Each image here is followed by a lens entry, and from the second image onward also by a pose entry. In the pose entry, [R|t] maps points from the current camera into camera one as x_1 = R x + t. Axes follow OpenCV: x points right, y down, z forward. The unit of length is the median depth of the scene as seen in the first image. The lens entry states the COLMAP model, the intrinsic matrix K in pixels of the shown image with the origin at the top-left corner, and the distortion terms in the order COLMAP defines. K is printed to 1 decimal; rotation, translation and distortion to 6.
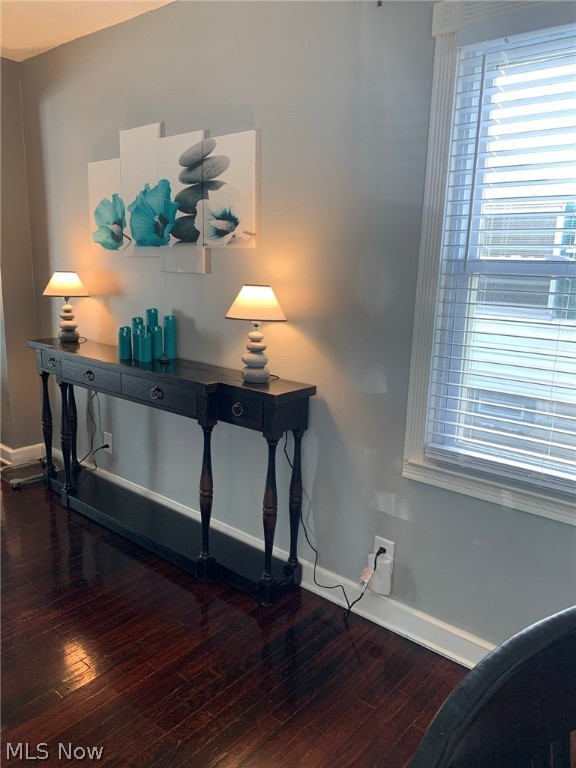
lens RADIAL K [[581.7, 0, 287.3], [0, 581.7, 380.2], [0, 0, 1]] dist [0.043315, -0.051532]
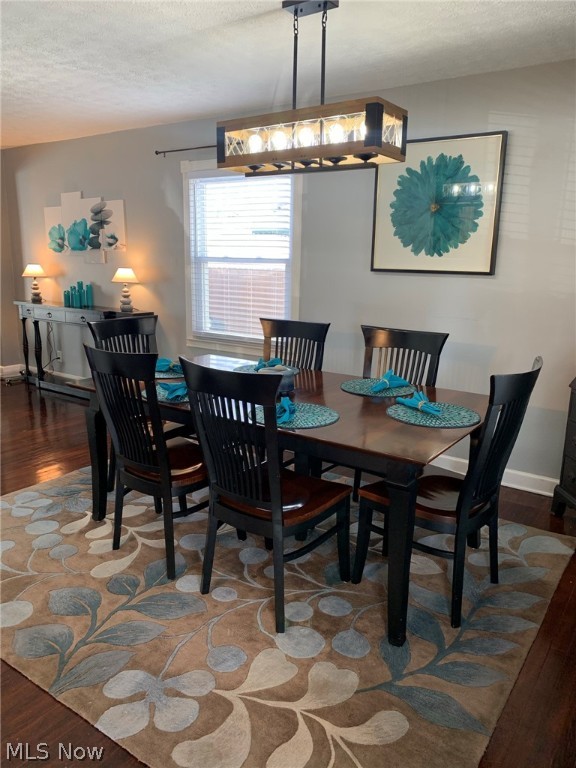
lens RADIAL K [[581.7, 0, 289.4], [0, 581.7, 386.4], [0, 0, 1]] dist [0.043315, -0.051532]
pose [[0.995830, -0.027444, 0.086998, 0.321910], [0.026313, 0.999554, 0.014129, 0.244586], [-0.087346, -0.011781, 0.996108, -1.150846]]
